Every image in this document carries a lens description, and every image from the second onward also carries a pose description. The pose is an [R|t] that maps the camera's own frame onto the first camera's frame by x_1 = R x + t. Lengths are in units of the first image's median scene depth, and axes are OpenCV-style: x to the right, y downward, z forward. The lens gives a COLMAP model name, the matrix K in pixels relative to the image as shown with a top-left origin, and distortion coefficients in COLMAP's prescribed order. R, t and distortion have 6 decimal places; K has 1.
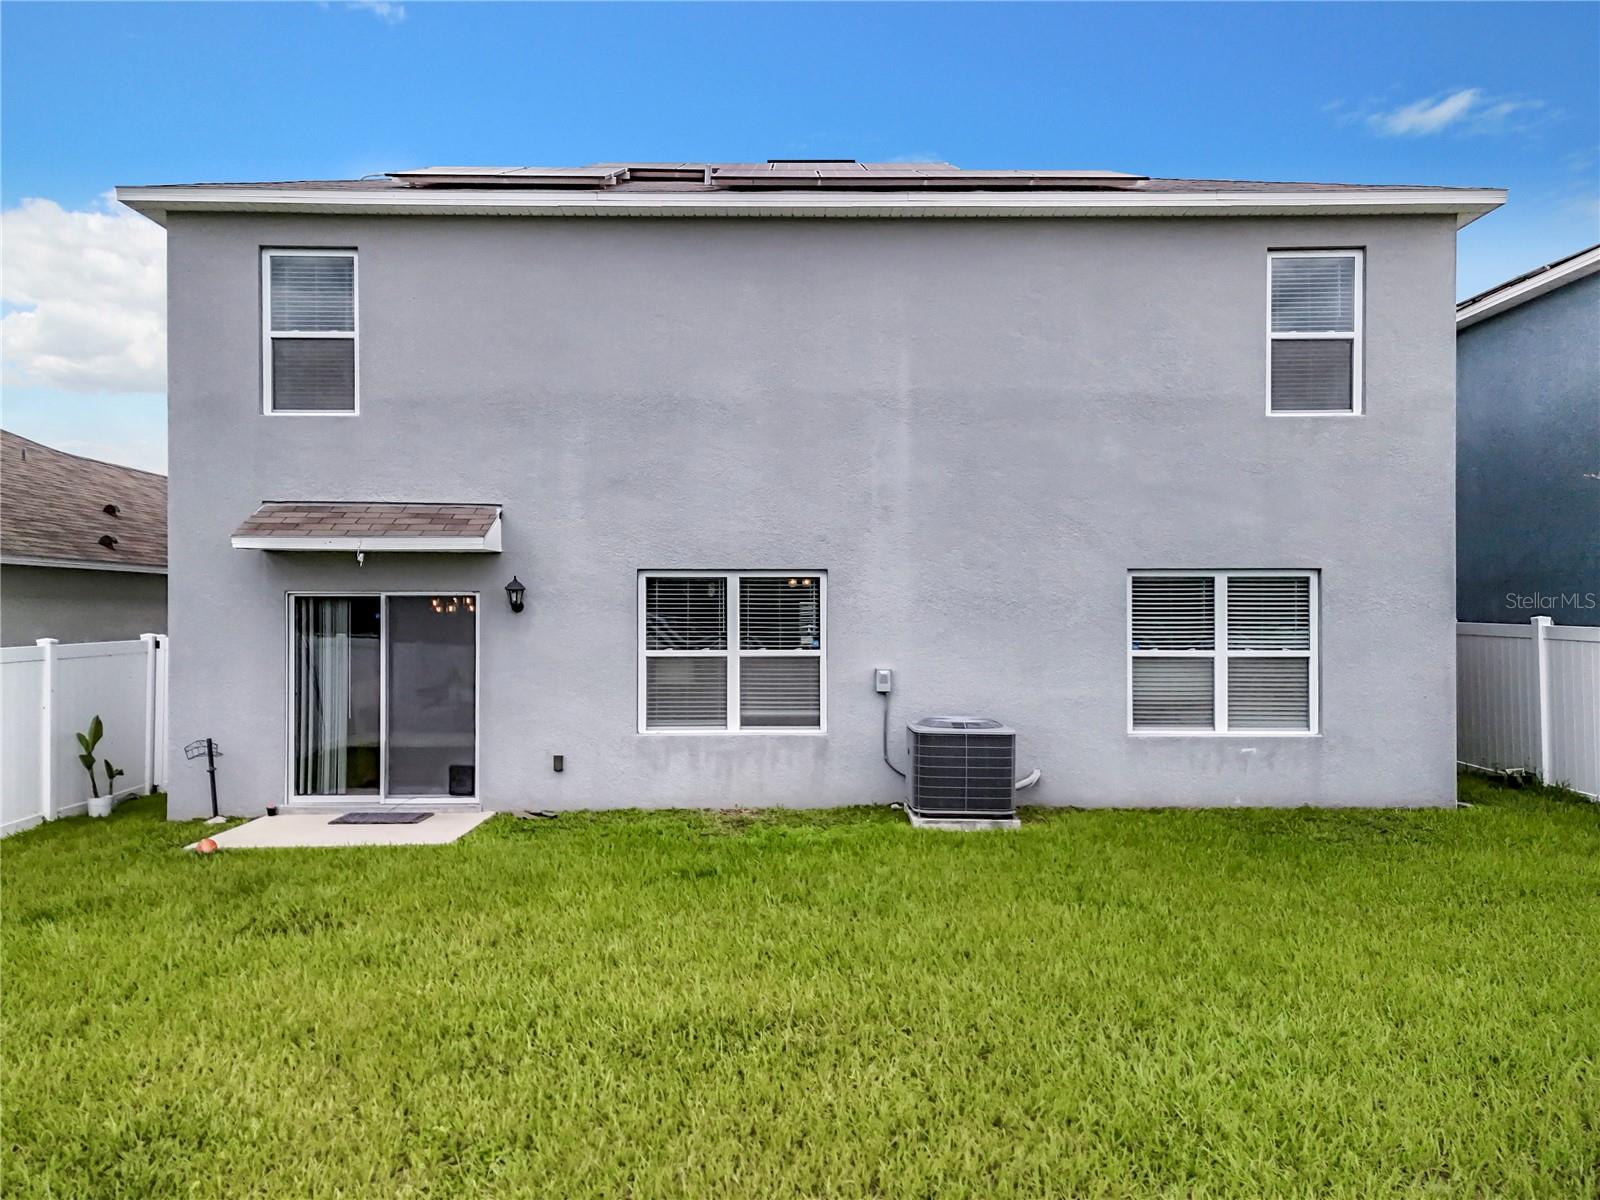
lens RADIAL K [[1144.7, 0, 800.0], [0, 1144.7, 600.0], [0, 0, 1]] dist [0.043756, -0.001160]
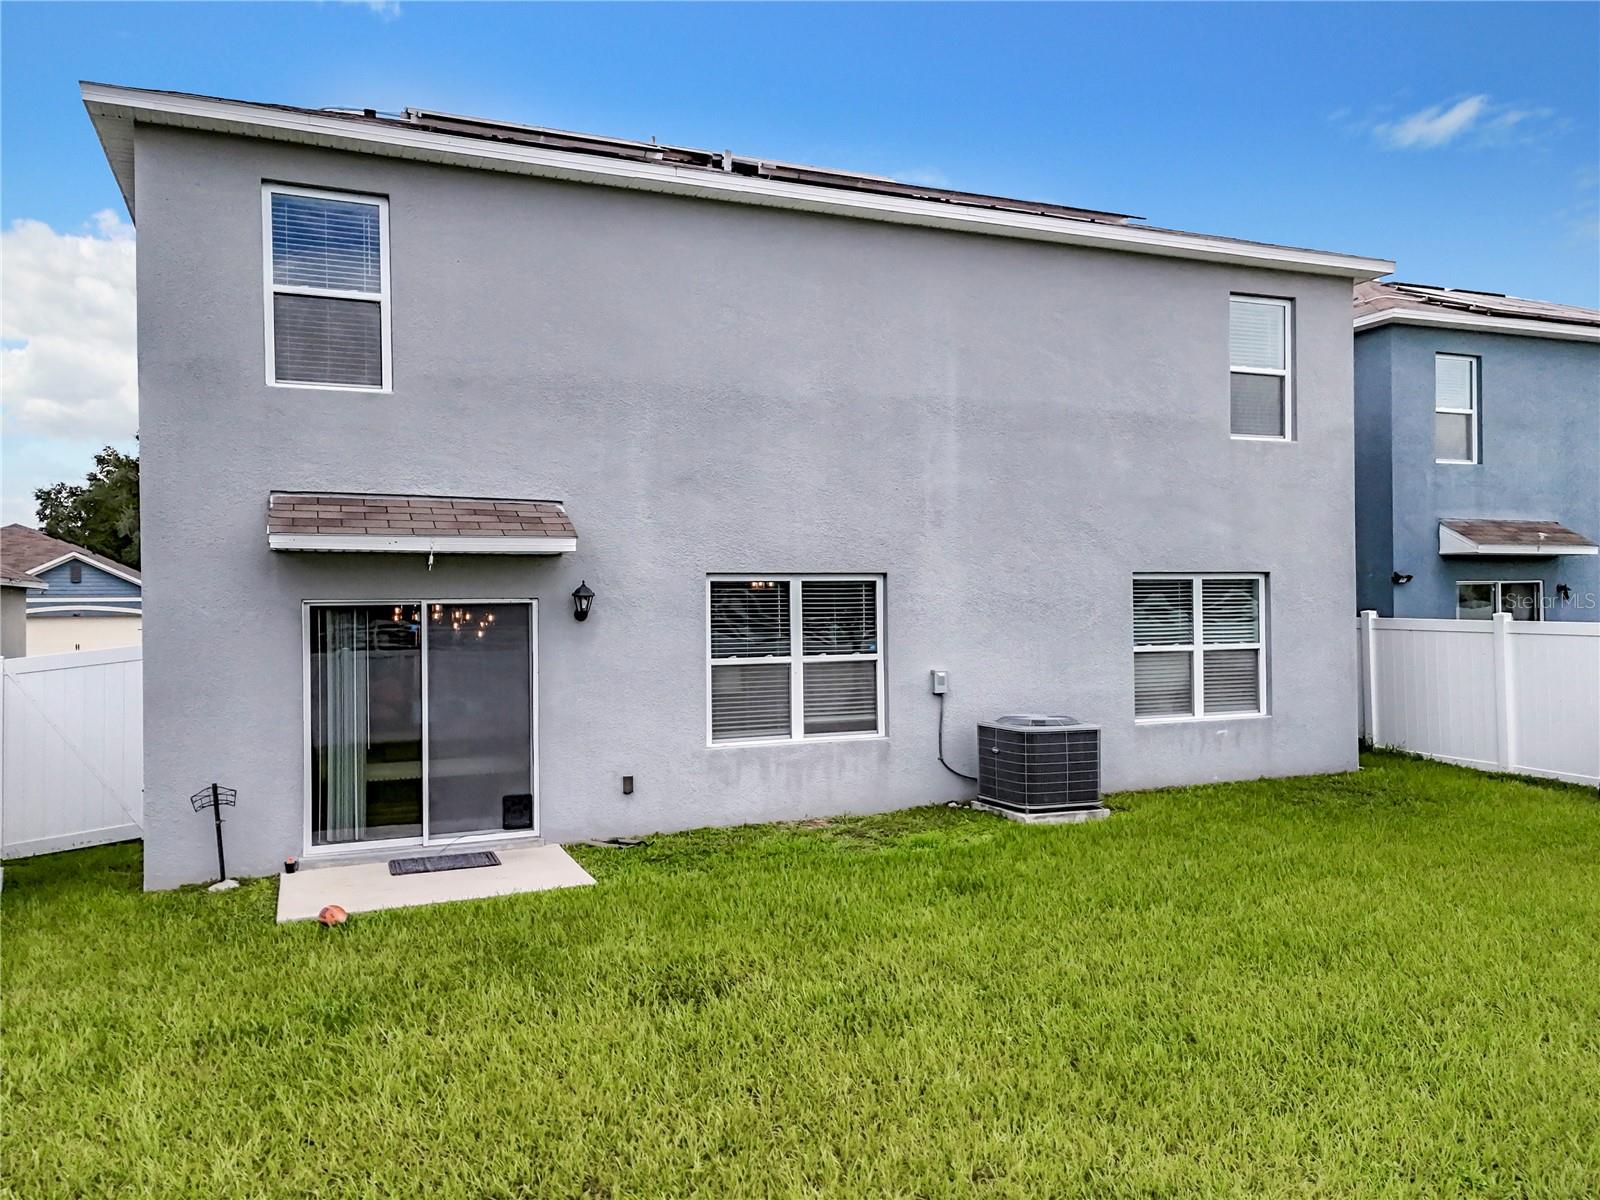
lens RADIAL K [[1144.7, 0, 800.0], [0, 1144.7, 600.0], [0, 0, 1]] dist [0.043756, -0.001160]
pose [[0.930011, -0.009311, 0.367413, -0.415480], [0.007926, 0.999955, 0.005278, -0.009184], [-0.367446, -0.001996, 0.930043, 0.097576]]
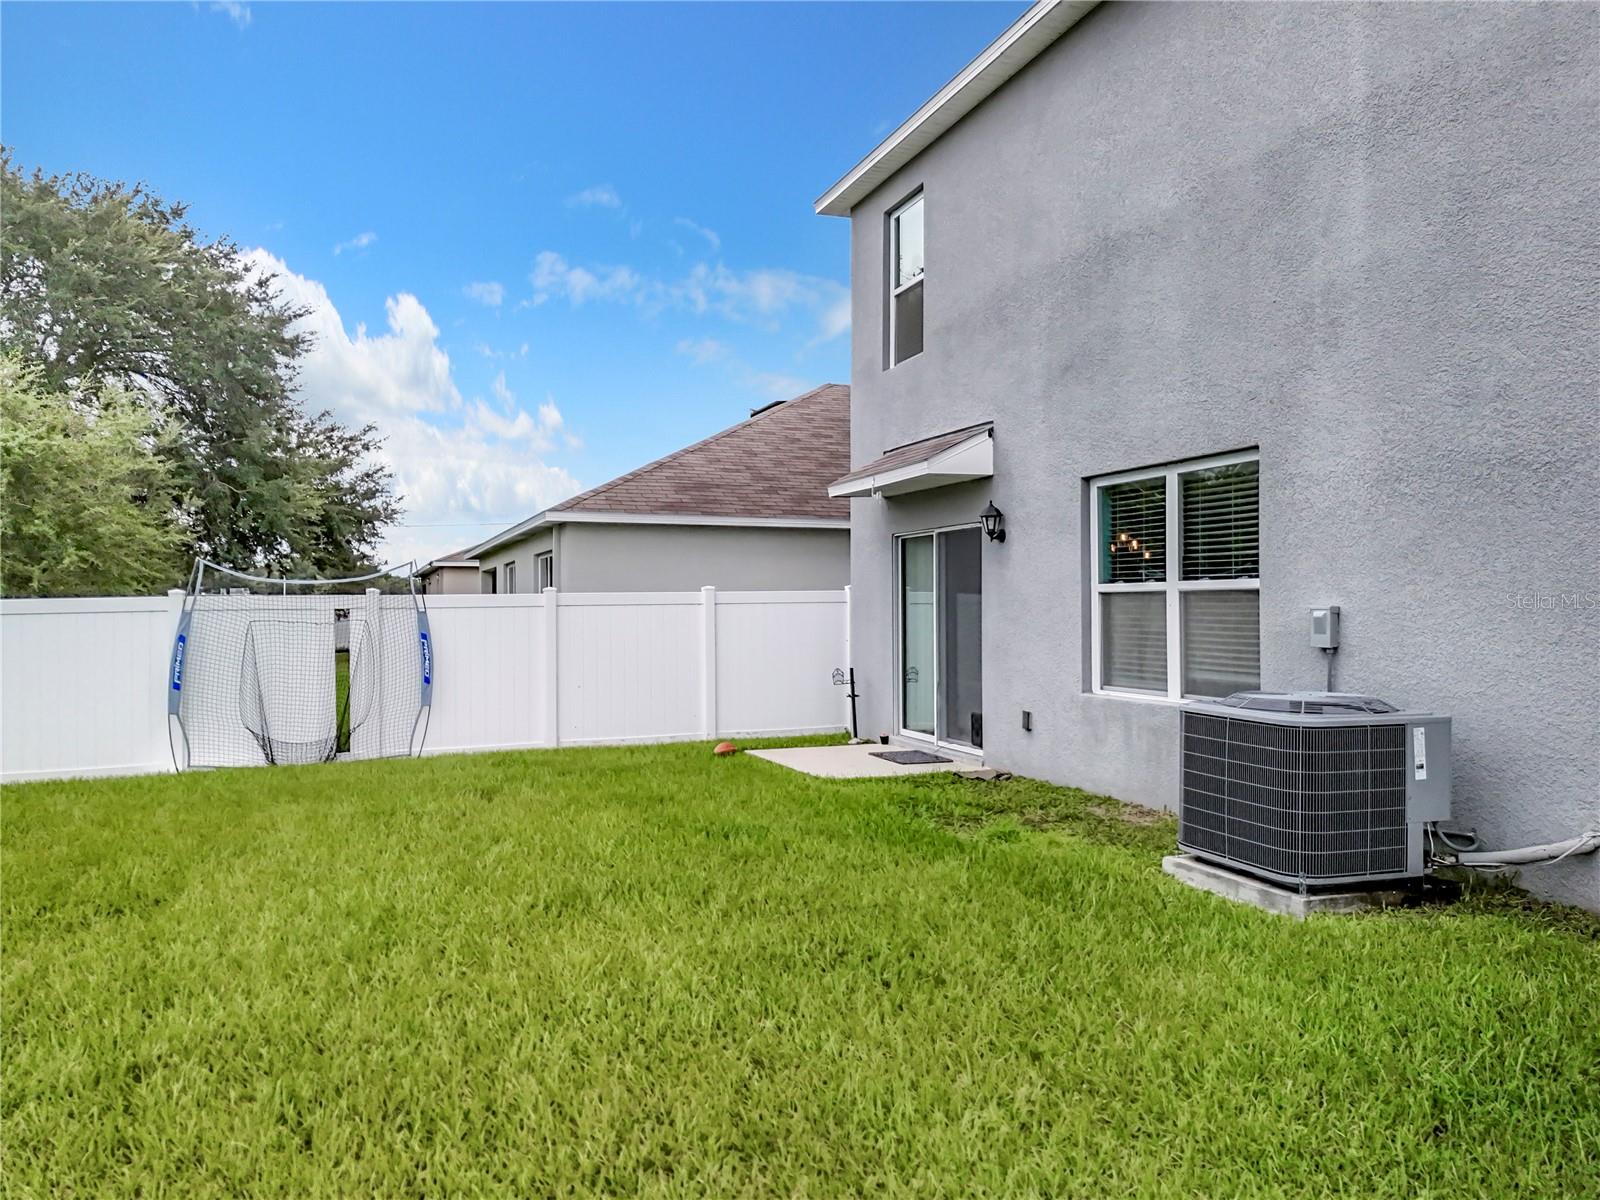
lens RADIAL K [[1159.7, 0, 830.5], [0, 1159.7, 613.4], [0, 0, 1]] dist [0.038880, -0.050825]
pose [[0.352027, 0.004137, -0.935981, 0.526409], [0.009553, 0.999922, 0.008013, 0.055666], [0.935941, -0.011762, 0.351960, 0.567381]]
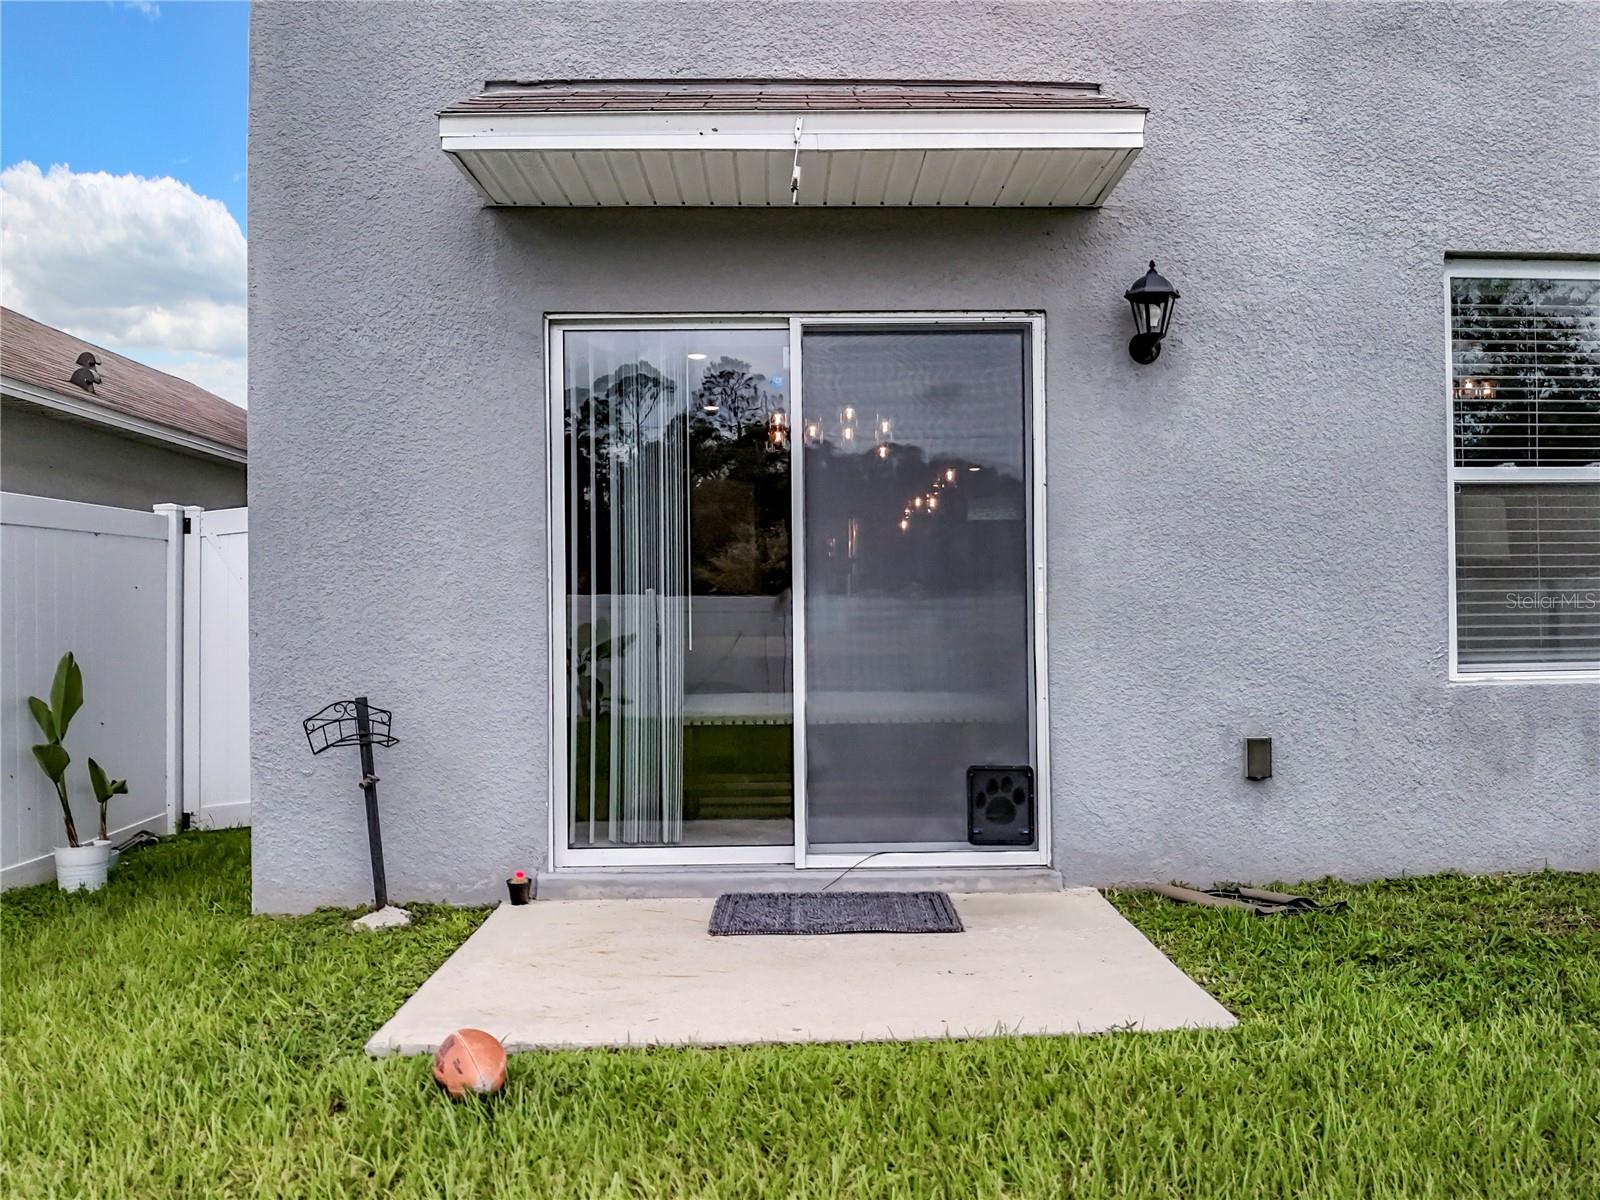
lens RADIAL K [[1266.5, 0, 831.3], [0, 1266.5, 599.1], [0, 0, 1]] dist [-0.044274, 0.001987]
pose [[0.999911, -0.010097, 0.008685, -0.353212], [0.010070, 0.999944, 0.003137, 0.086012], [-0.008716, -0.003049, 0.999957, 0.580367]]
